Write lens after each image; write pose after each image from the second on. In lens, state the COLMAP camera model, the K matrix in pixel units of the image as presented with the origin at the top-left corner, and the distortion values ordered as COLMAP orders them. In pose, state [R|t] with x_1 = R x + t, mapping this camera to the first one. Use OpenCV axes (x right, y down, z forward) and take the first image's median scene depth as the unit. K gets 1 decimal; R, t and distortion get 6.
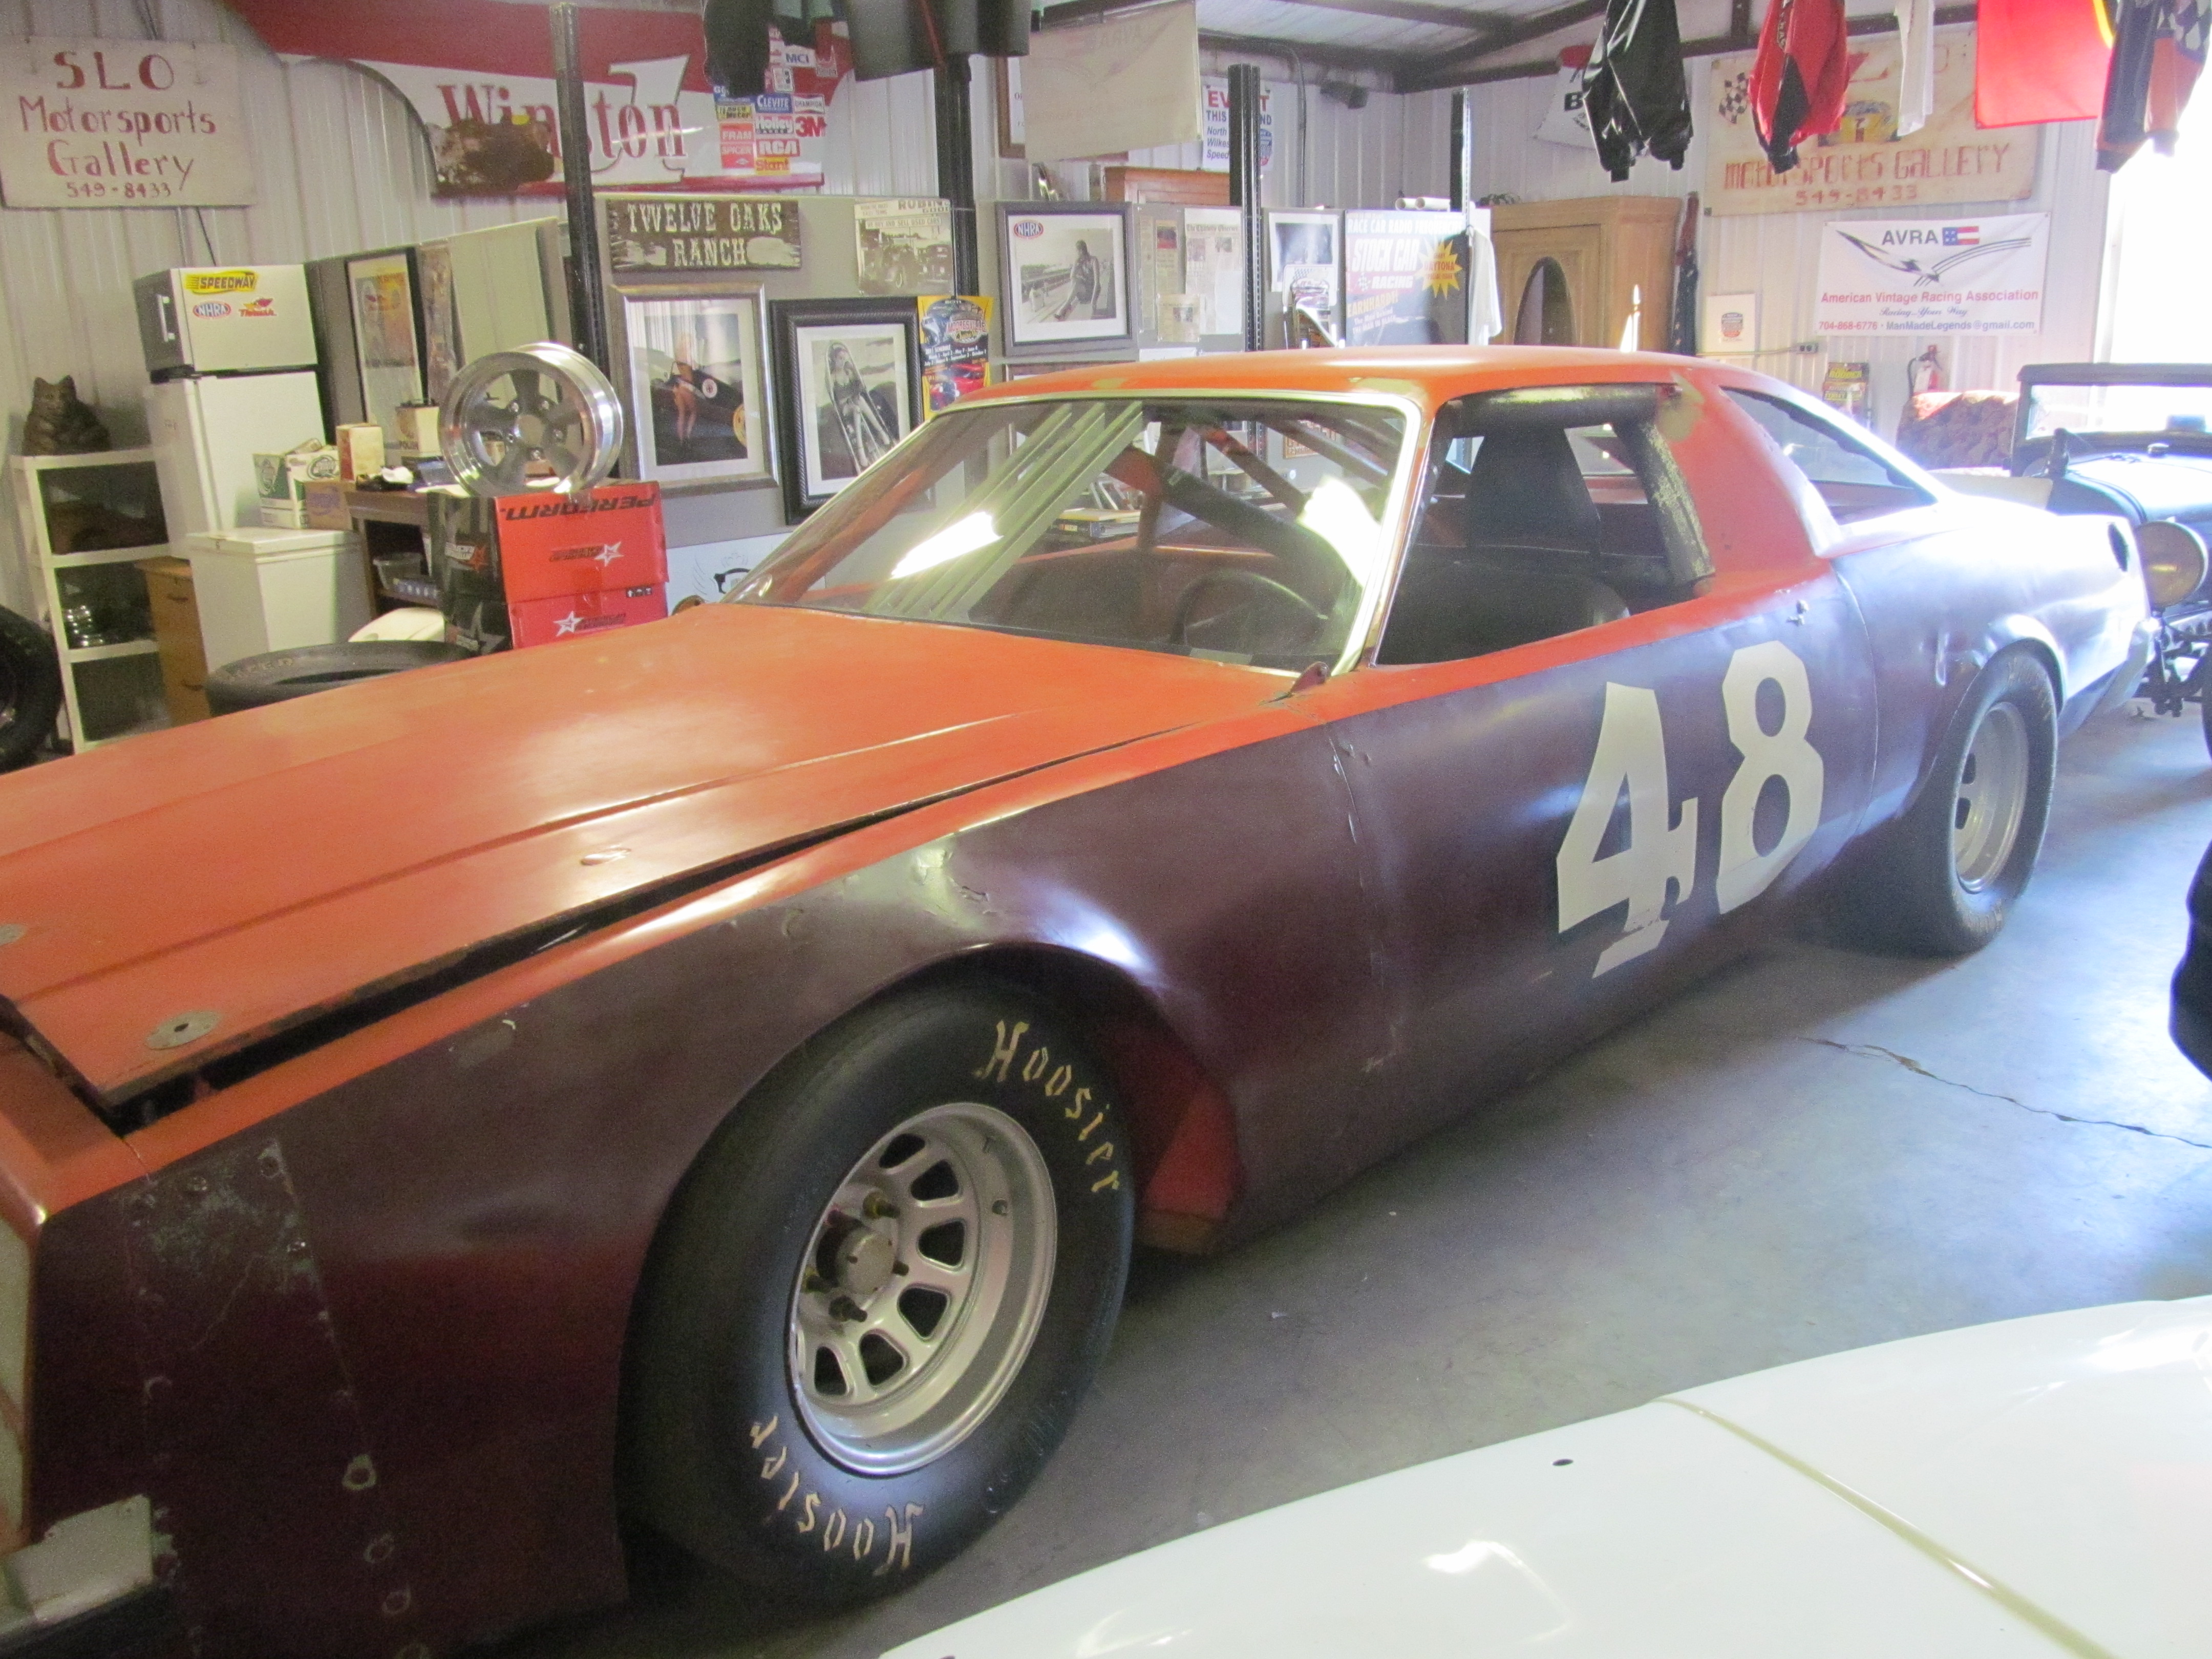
lens RADIAL K [[1799.8, 0, 1106.0], [0, 1799.8, 829.5], [0, 0, 1]] dist [-0.080954, 0.009282]
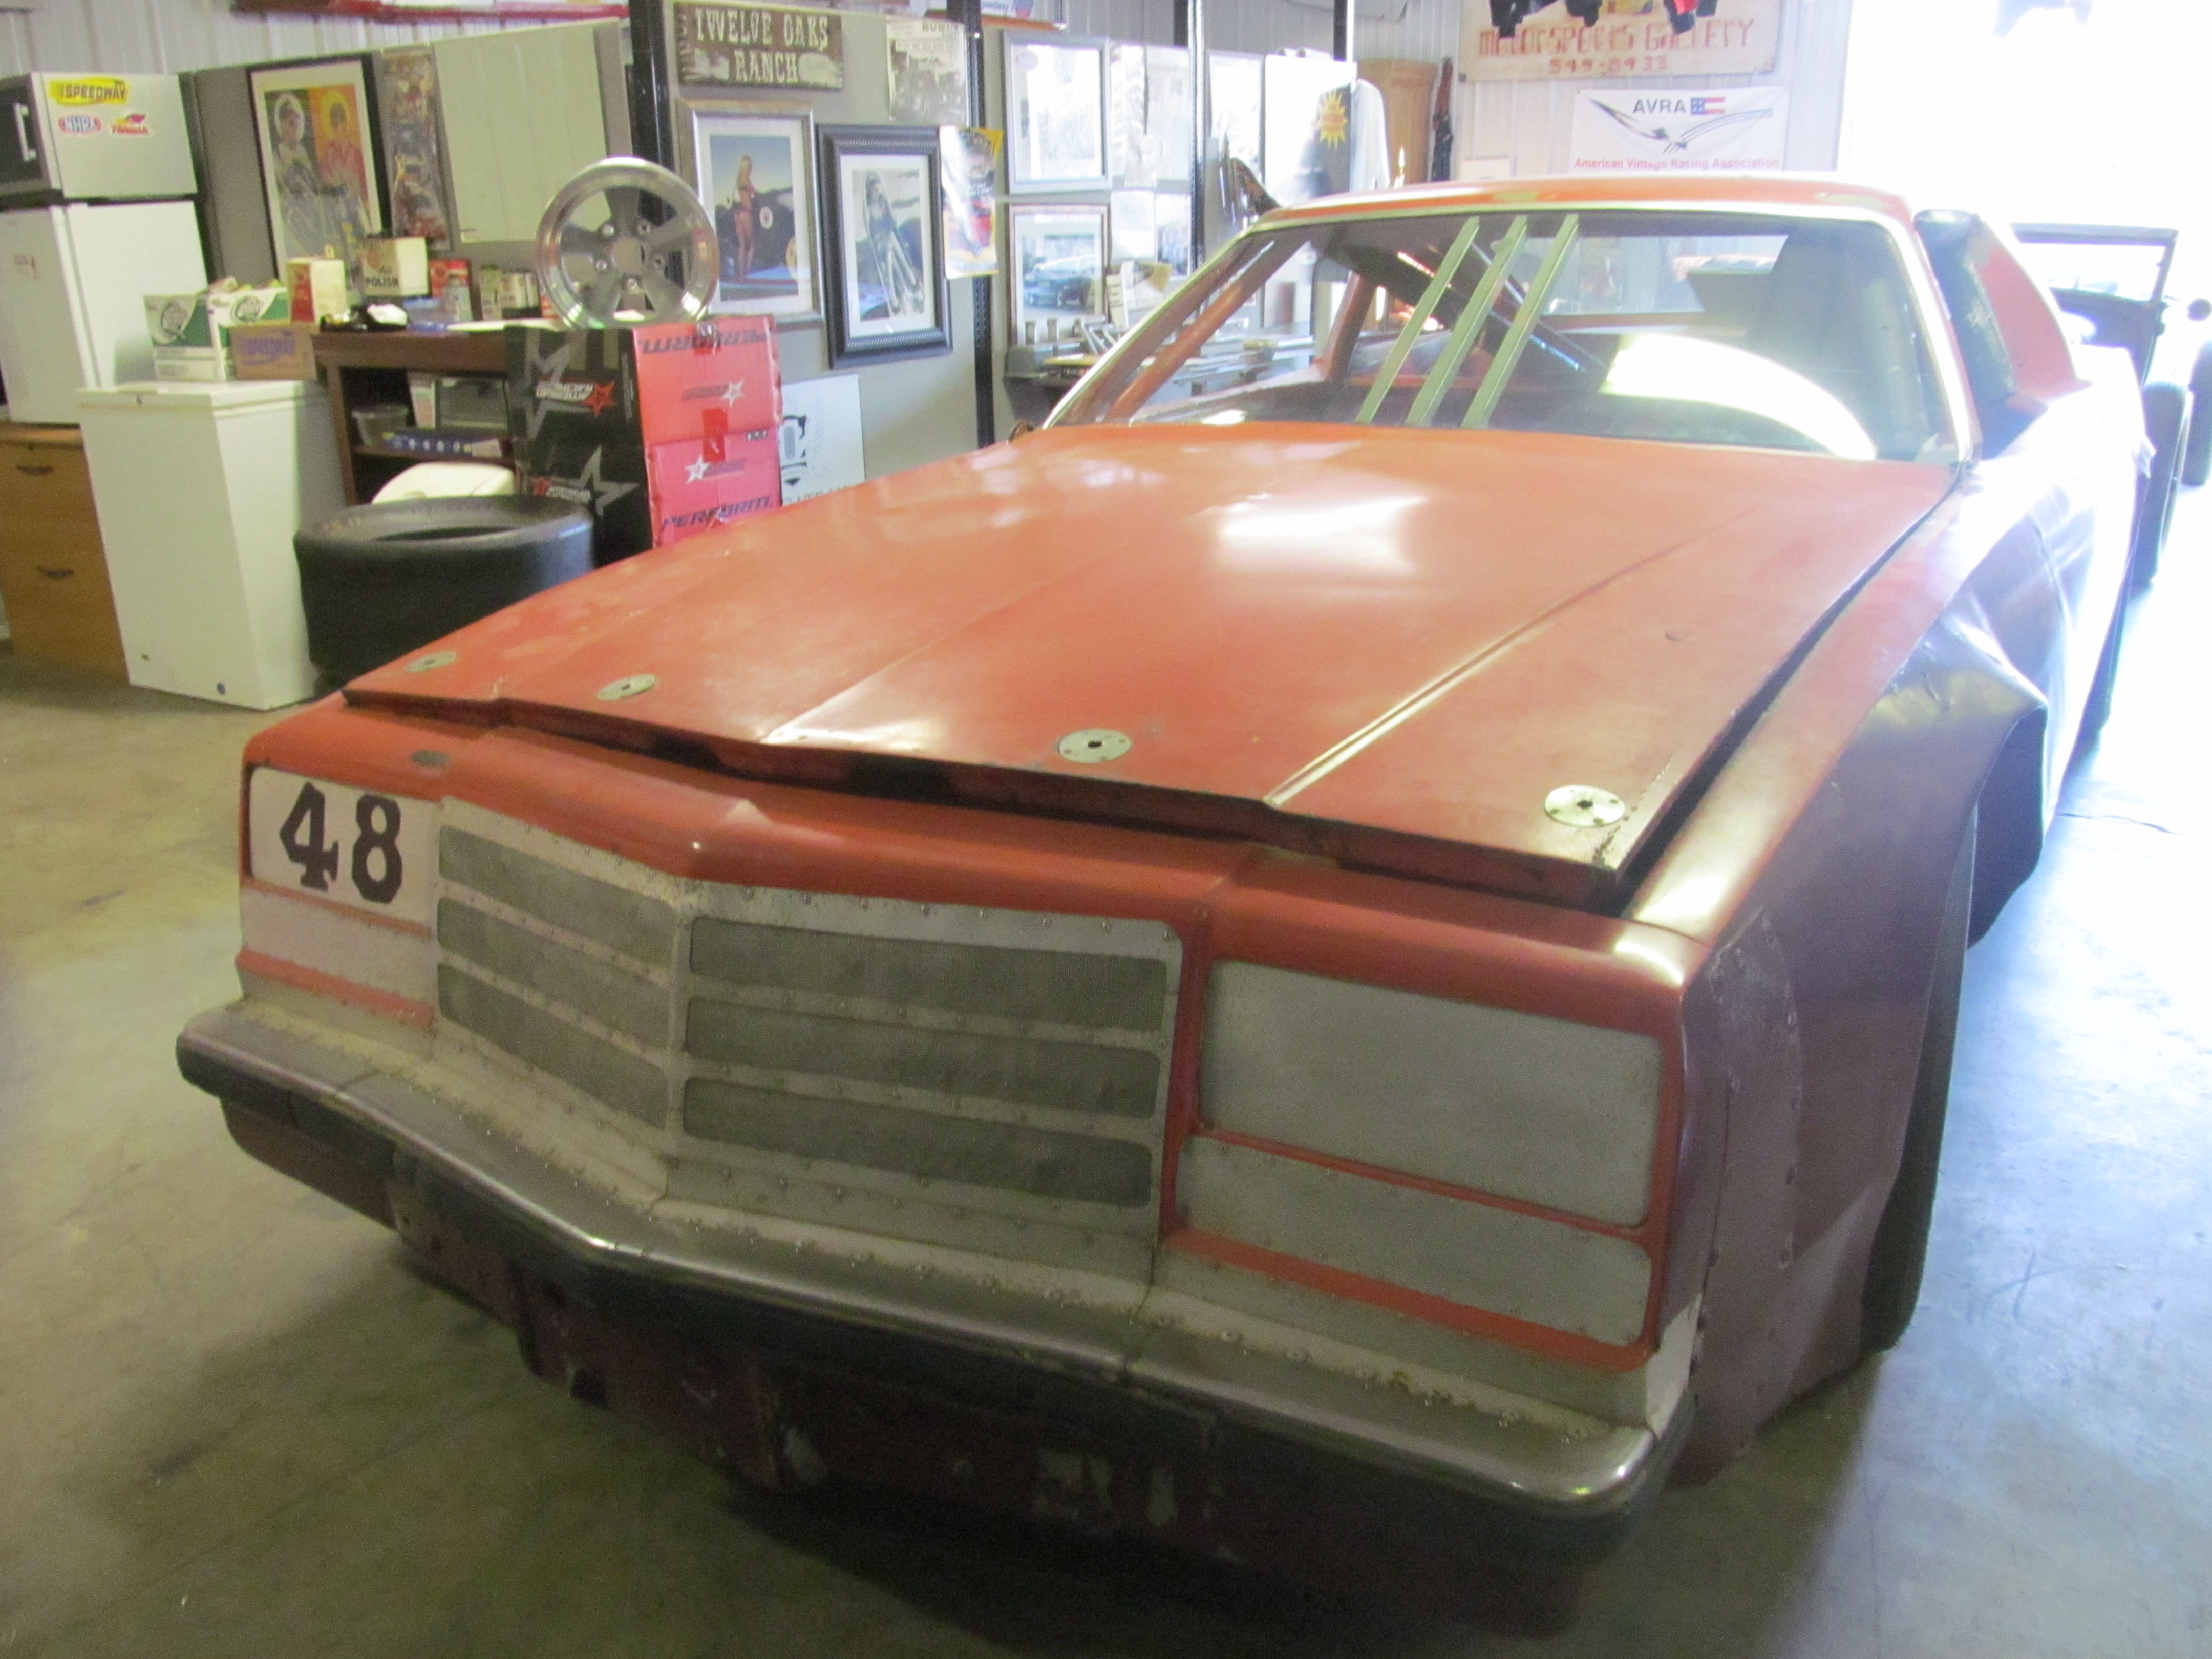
lens RADIAL K [[1796.5, 0, 1106.0], [0, 1796.5, 829.5], [0, 0, 1]] dist [-0.075159, 0.016209]
pose [[0.967314, -0.067507, 0.244429, -0.277690], [0.051848, 0.996202, 0.069950, 0.012462], [-0.248223, -0.054991, 0.967141, 0.045300]]
